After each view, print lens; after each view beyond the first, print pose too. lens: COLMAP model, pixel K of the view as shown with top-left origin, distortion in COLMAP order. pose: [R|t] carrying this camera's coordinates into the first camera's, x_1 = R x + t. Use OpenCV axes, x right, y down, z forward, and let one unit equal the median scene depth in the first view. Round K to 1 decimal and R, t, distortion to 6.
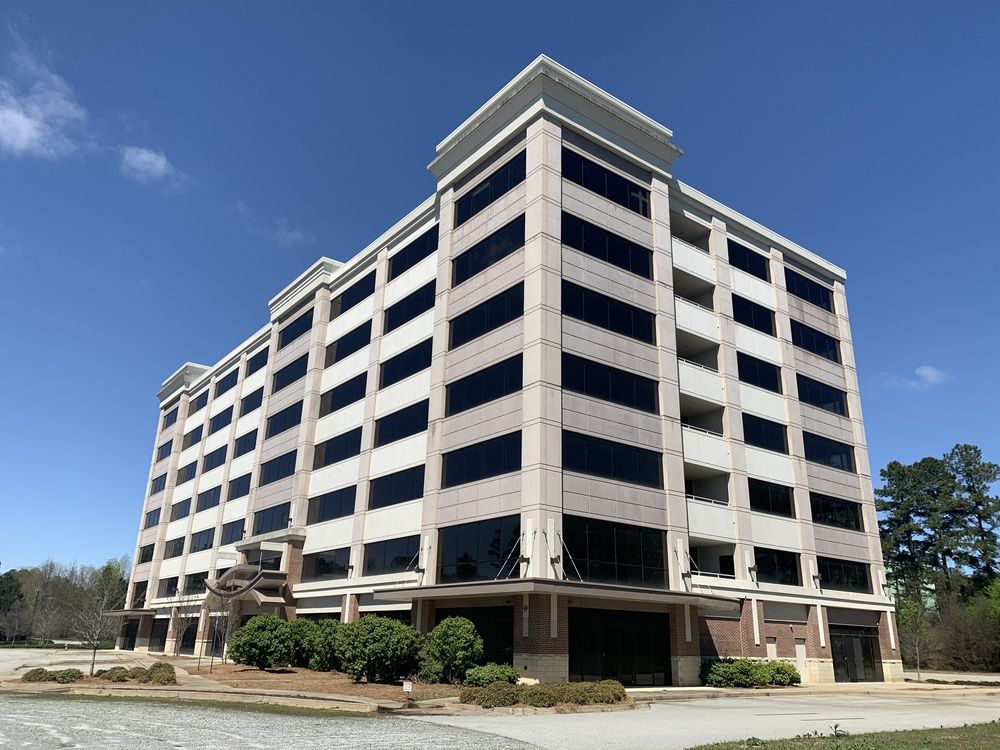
lens RADIAL K [[768.5, 0, 500.0], [0, 768.5, 375.0], [0, 0, 1]] dist [-0.007892, -0.002873]
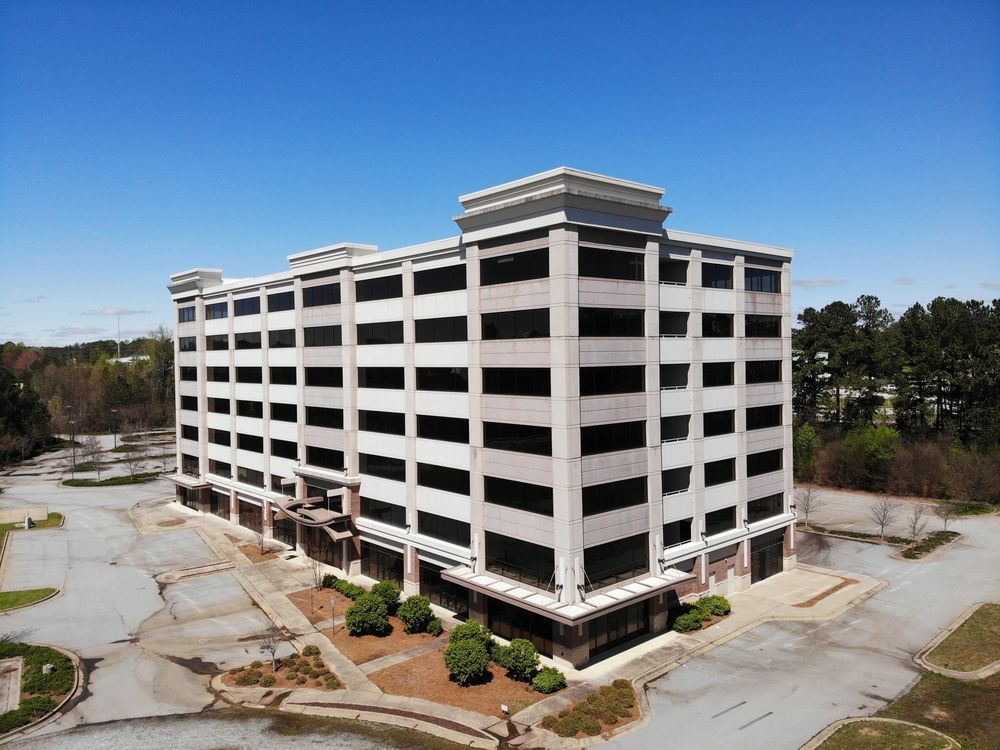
lens RADIAL K [[729.3, 0, 500.0], [0, 729.3, 375.0], [0, 0, 1]] dist [0.003514, -0.094982]
pose [[0.996354, -0.045519, 0.072164, -0.103521], [0.017052, 0.934969, 0.354319, -0.400721], [-0.083599, -0.351797, 0.932336, -0.096587]]
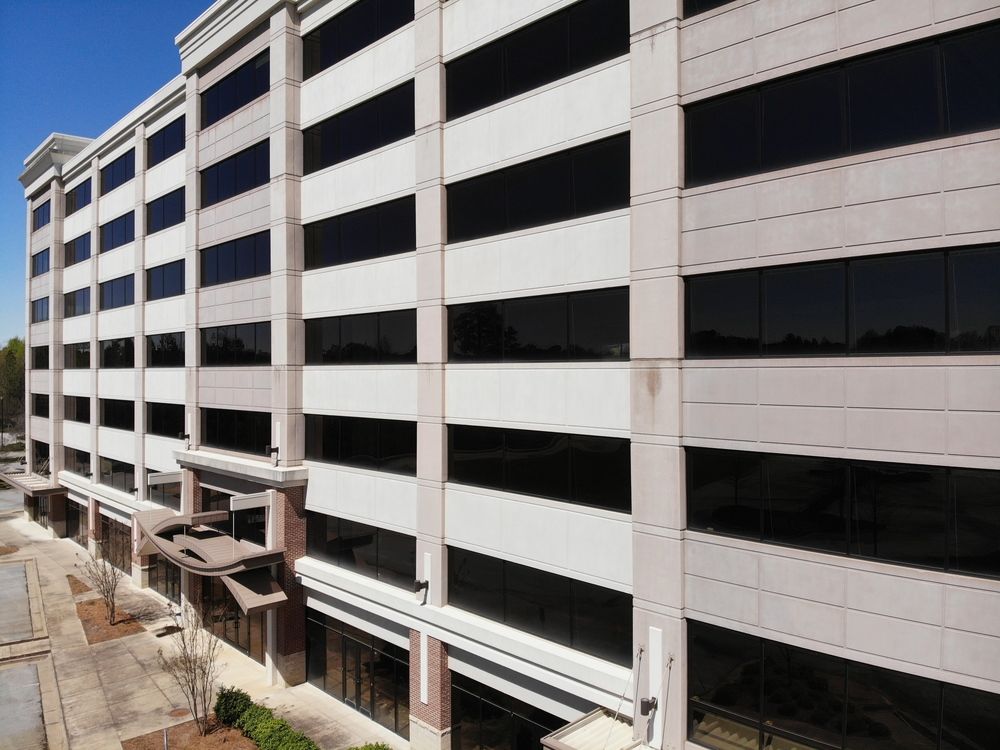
lens RADIAL K [[729.3, 0, 500.0], [0, 729.3, 375.0], [0, 0, 1]] dist [0.003514, -0.094982]
pose [[0.991600, -0.031643, 0.125409, -0.180778], [-0.012682, 0.941151, 0.337747, -0.055240], [-0.128716, -0.336501, 0.932845, 0.510815]]
